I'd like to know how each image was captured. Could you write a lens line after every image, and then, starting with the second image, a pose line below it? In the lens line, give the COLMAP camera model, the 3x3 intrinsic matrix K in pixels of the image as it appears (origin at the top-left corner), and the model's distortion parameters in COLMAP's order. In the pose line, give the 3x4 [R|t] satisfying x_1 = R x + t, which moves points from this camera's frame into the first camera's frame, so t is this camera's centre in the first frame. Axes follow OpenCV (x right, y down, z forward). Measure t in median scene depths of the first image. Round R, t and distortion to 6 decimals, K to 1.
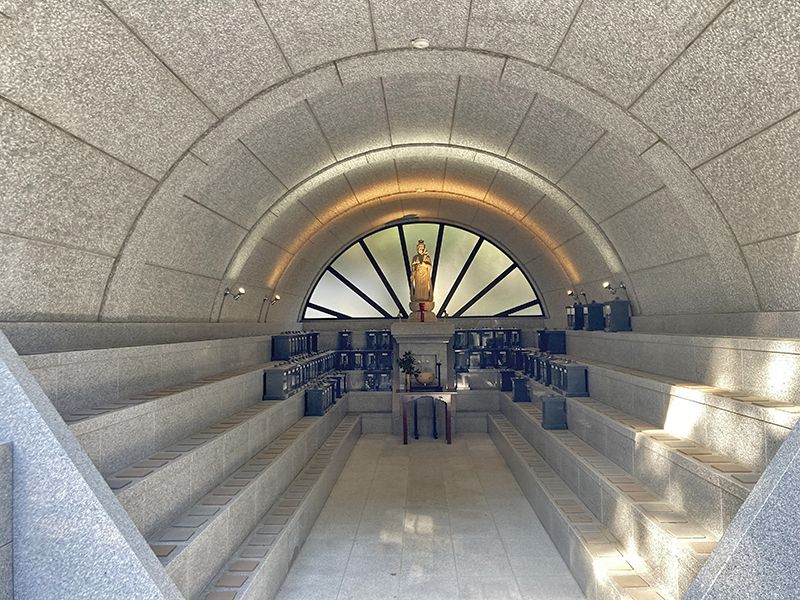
lens RADIAL K [[684.0, 0, 400.5], [0, 684.0, 301.8], [0, 0, 1]] dist [0.004351, 0.003087]
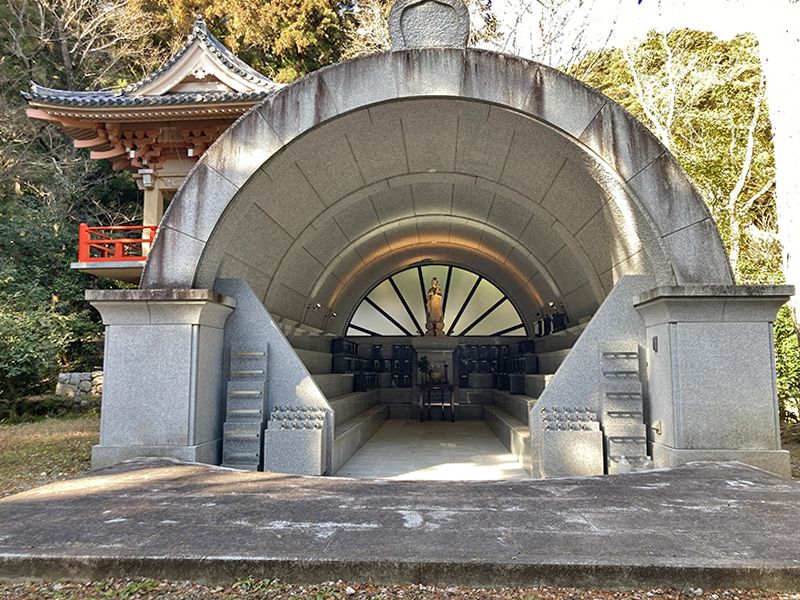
lens RADIAL K [[684.0, 0, 400.5], [0, 684.0, 301.8], [0, 0, 1]] dist [0.004351, 0.003087]
pose [[0.999592, 0.011185, -0.026272, -0.001680], [-0.012872, 0.997804, -0.064968, 0.051924], [0.025488, 0.065280, 0.997541, -0.389410]]
